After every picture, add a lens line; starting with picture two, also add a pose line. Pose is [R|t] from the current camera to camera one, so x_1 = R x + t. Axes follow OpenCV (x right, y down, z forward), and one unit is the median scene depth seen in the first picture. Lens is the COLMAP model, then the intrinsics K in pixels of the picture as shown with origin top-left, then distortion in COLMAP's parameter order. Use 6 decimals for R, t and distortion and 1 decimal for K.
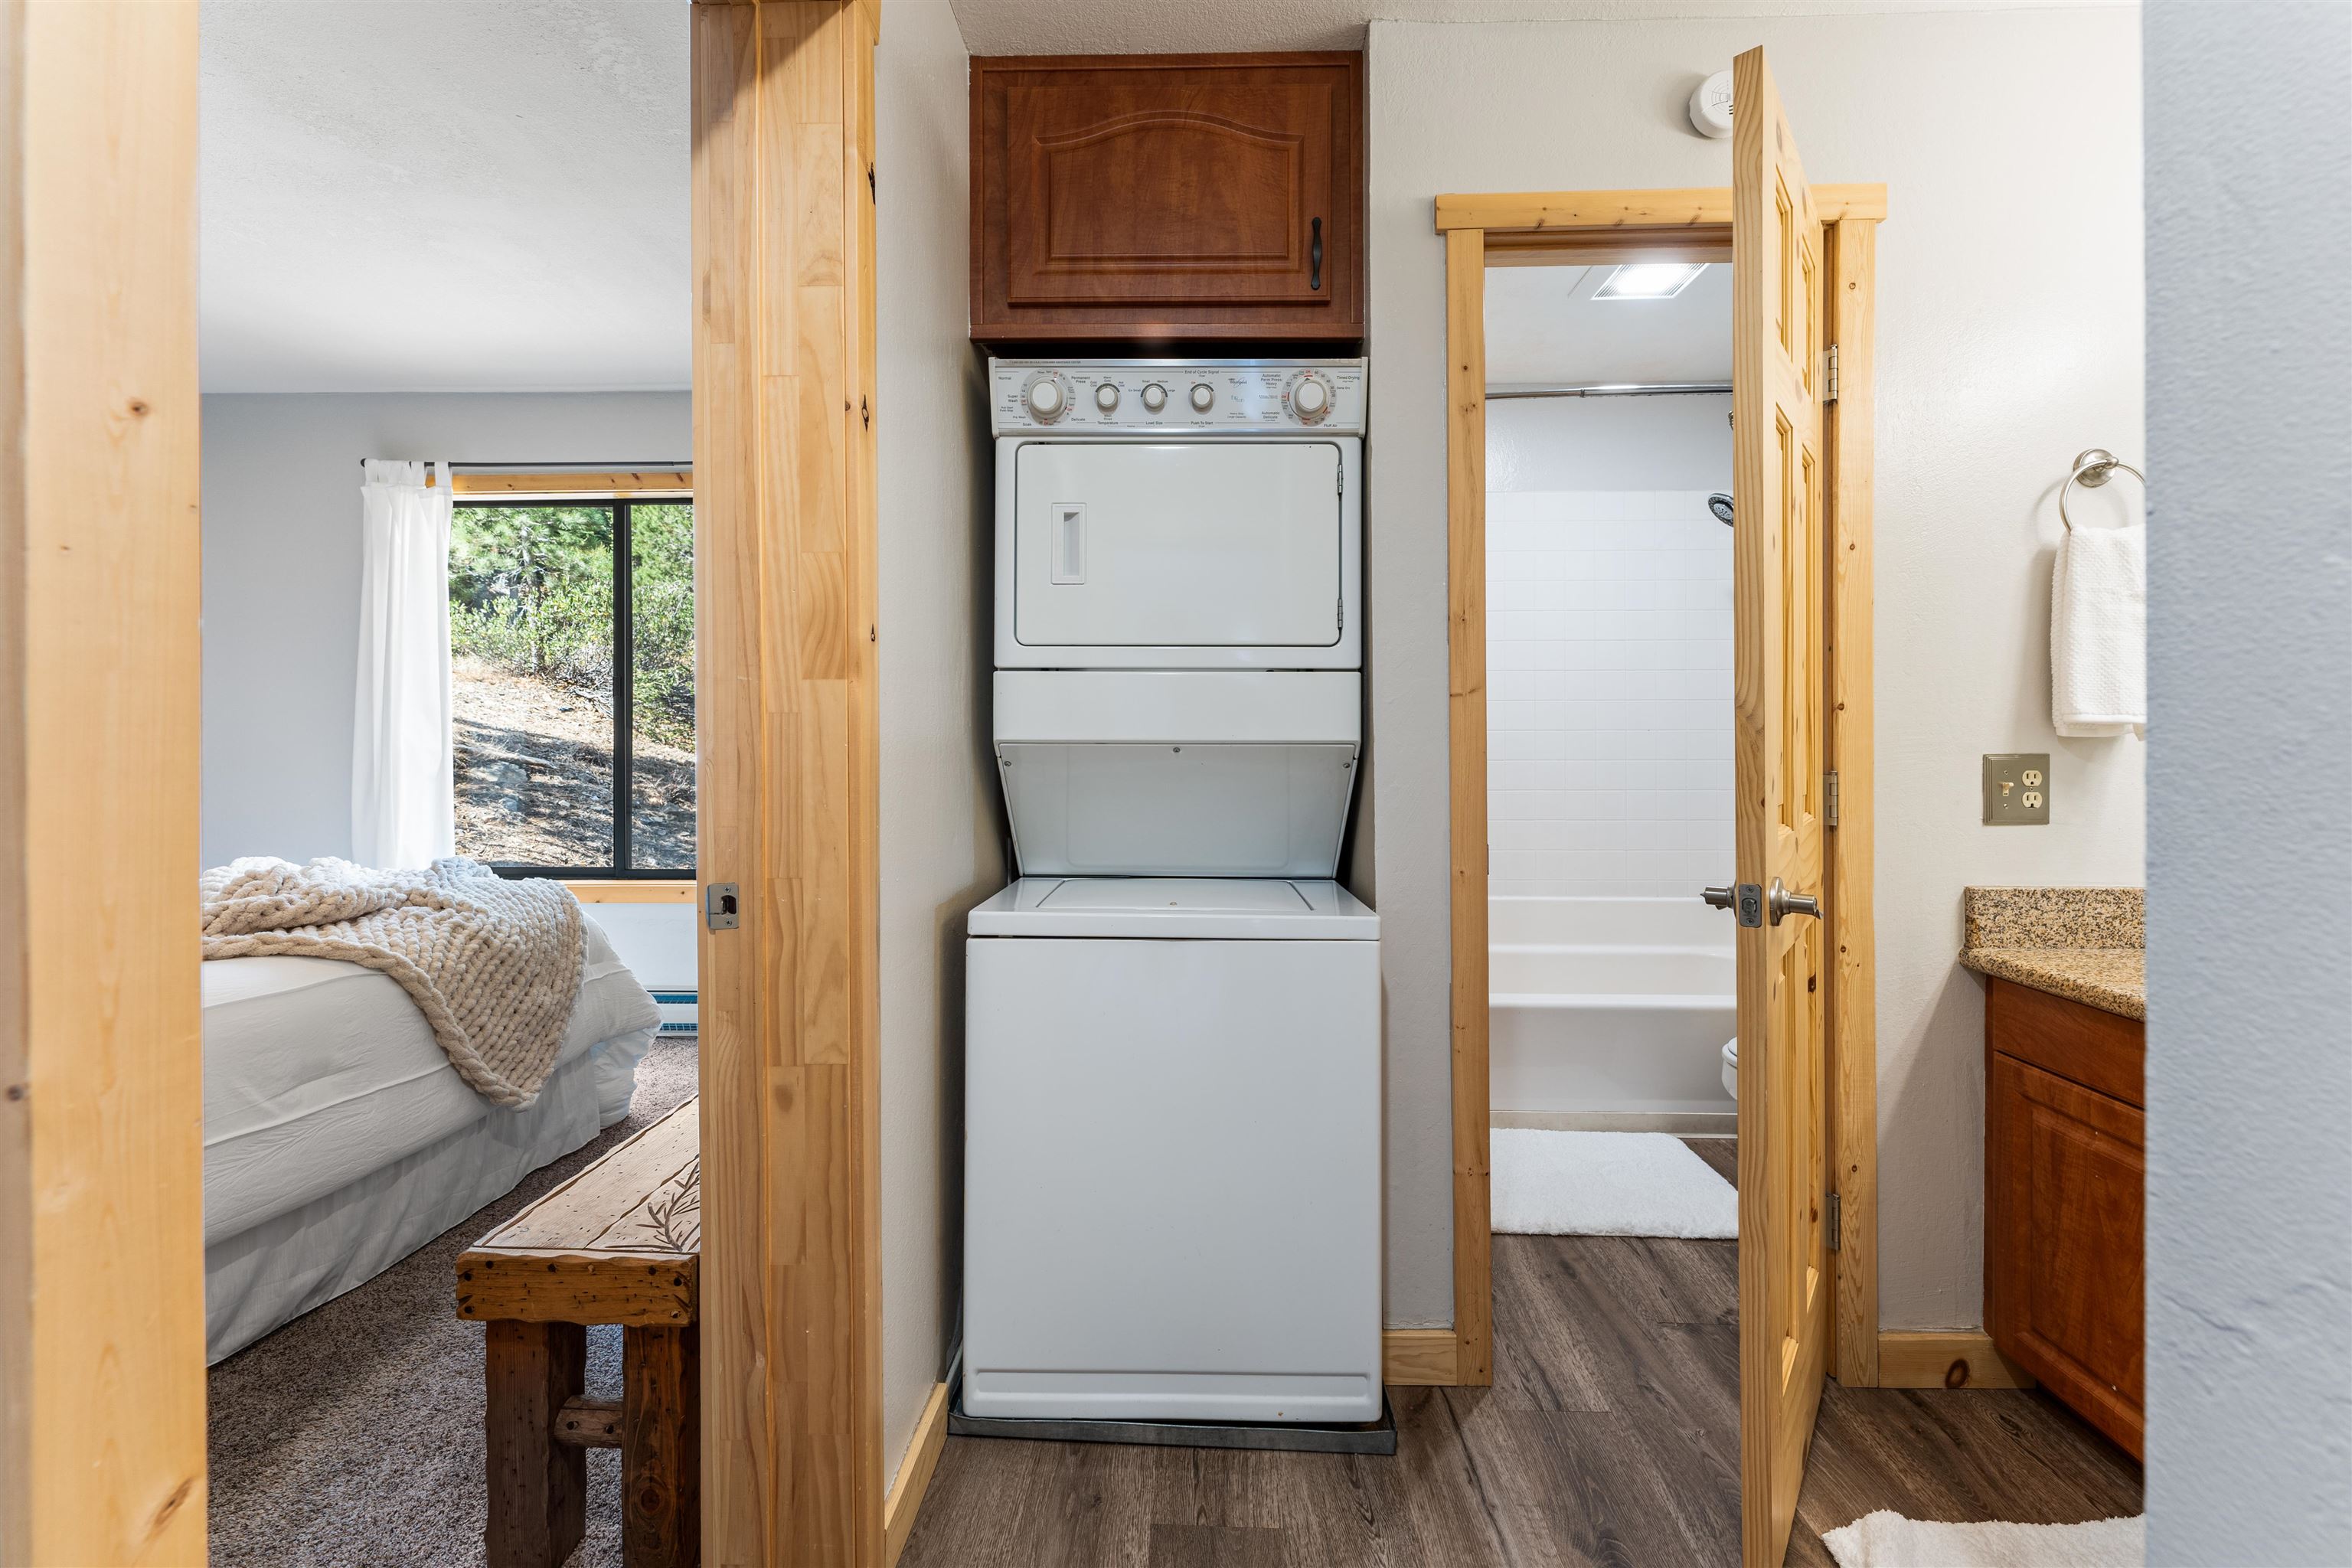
lens RADIAL K [[966.6, 0, 1181.5], [0, 966.6, 743.5], [0, 0, 1]] dist [0.003332, 0.000159]
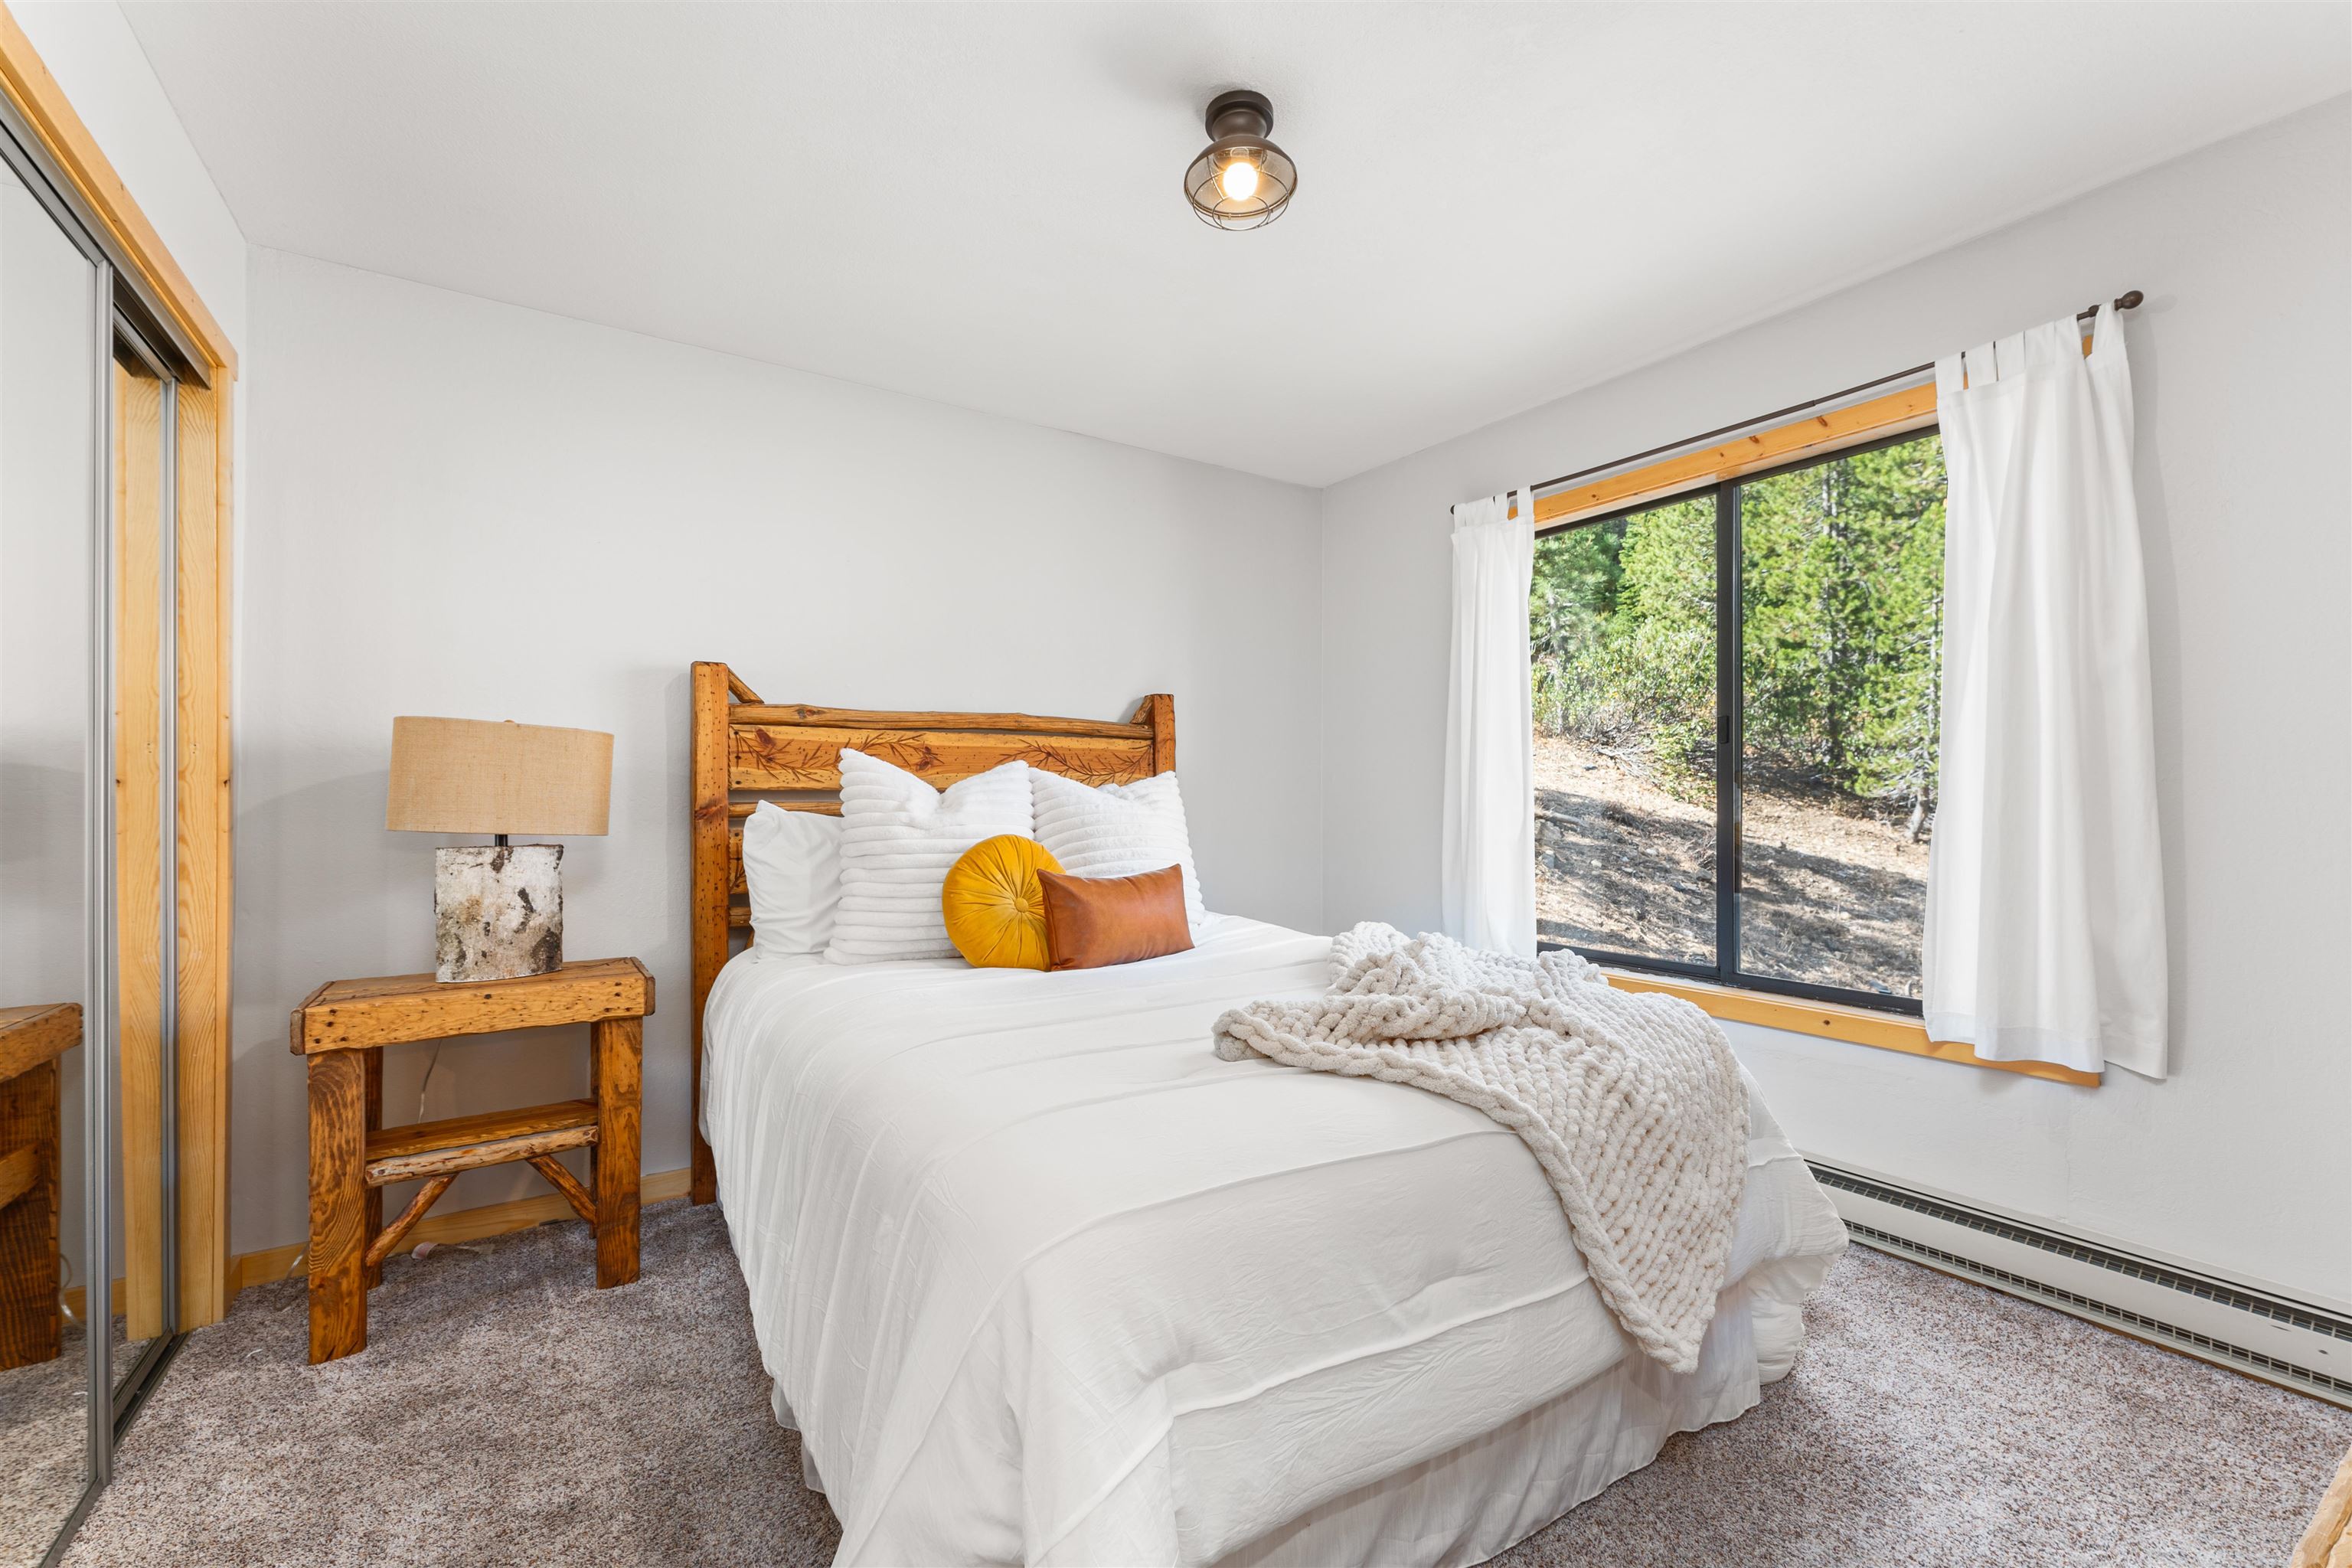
lens RADIAL K [[960.2, 0, 1166.3], [0, 960.2, 789.4], [0, 0, 1]] dist [0.001421, 0.000031]
pose [[0.572069, -0.004748, -0.820191, -0.344501], [-0.005786, 0.999935, -0.009824, -0.002940], [0.820185, 0.010366, 0.572005, 0.342356]]
